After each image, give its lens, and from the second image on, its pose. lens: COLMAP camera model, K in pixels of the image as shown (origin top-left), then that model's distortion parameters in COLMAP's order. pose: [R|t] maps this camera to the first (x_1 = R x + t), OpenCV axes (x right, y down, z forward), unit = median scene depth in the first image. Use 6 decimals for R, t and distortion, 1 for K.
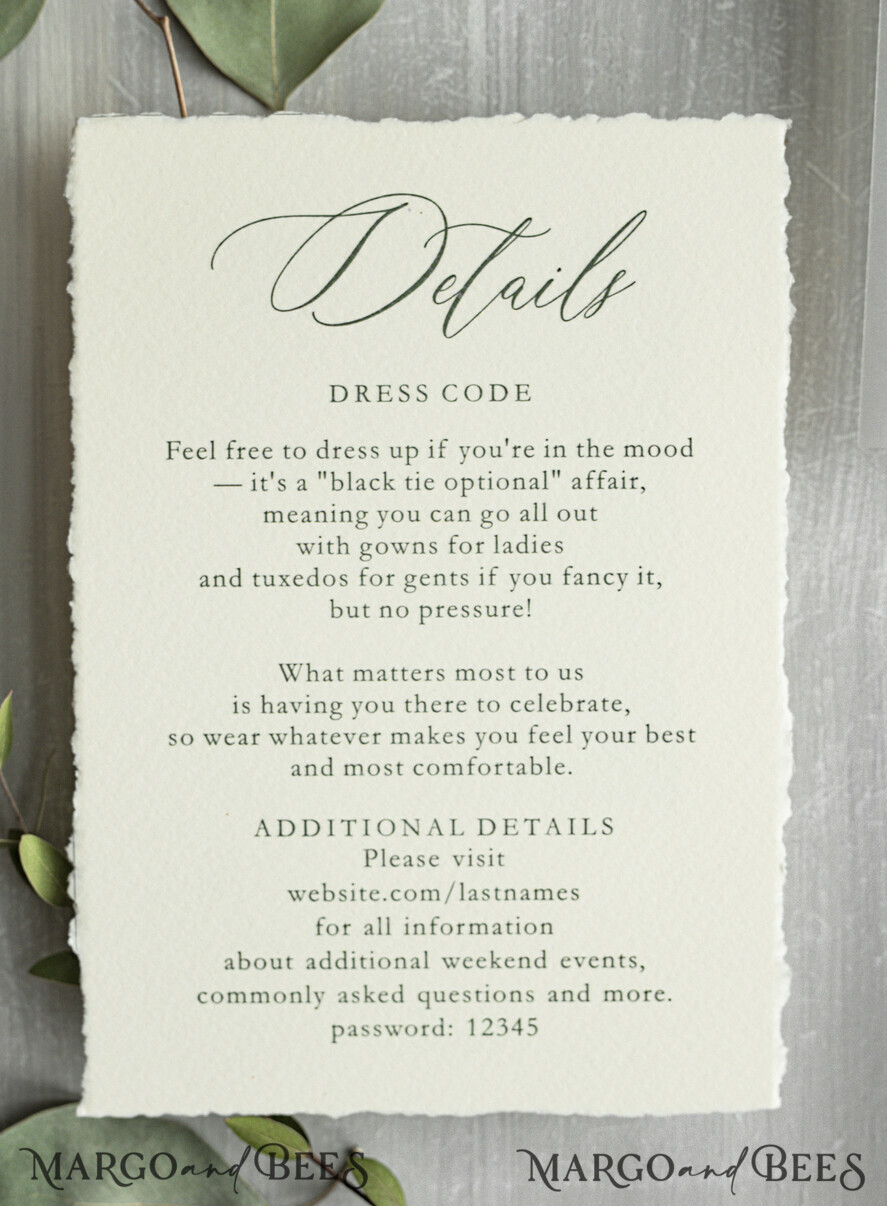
lens RADIAL K [[1870.9, 0, 437.7], [0, 1870.9, 599.3], [0, 0, 1]] dist [-0.039796, 0.000000]
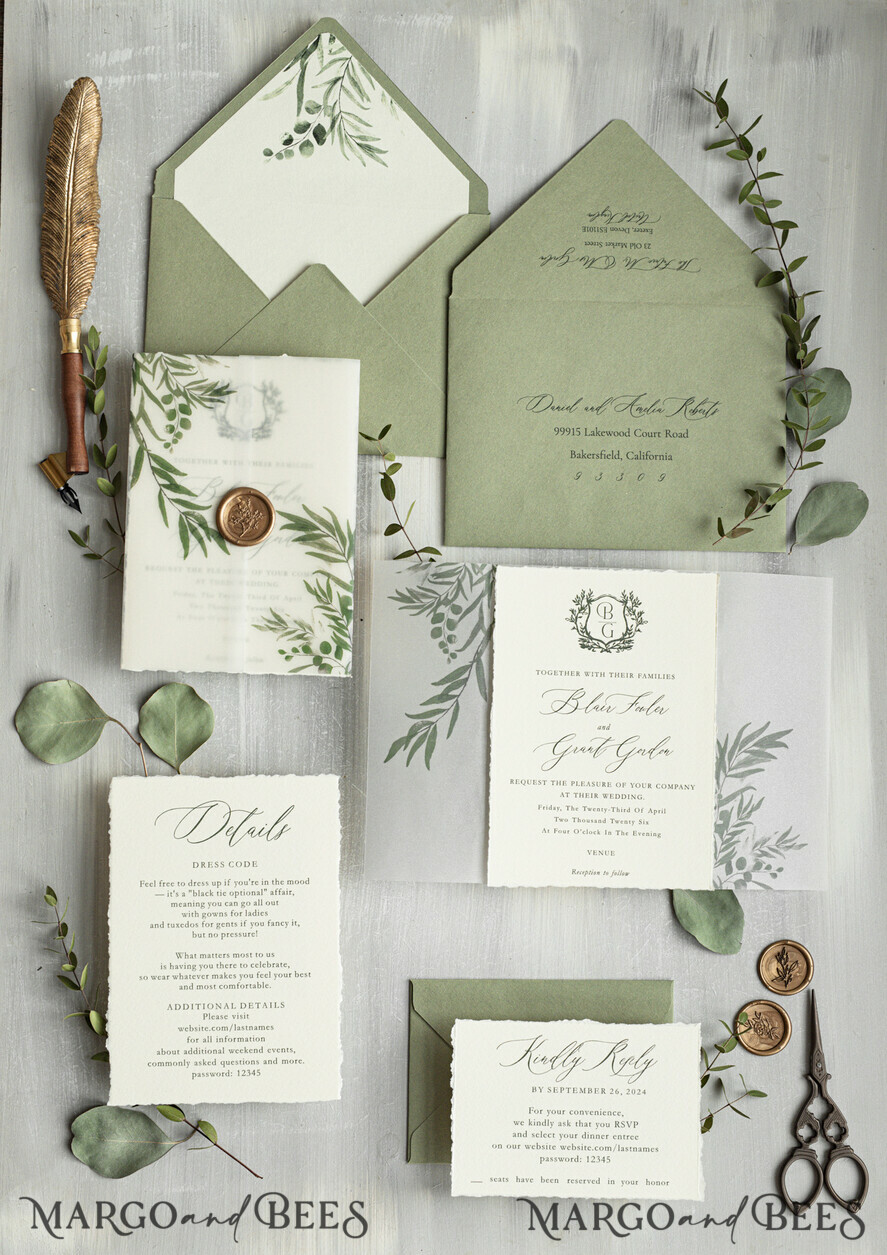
lens RADIAL K [[1882.2, 0, 454.5], [0, 1882.2, 633.0], [0, 0, 1]] dist [-0.021103, 0.000000]
pose [[0.998934, -0.005331, 0.045860, 0.235049], [0.011706, 0.990097, -0.139895, -0.048574], [-0.044660, 0.140283, 0.989104, -2.162268]]
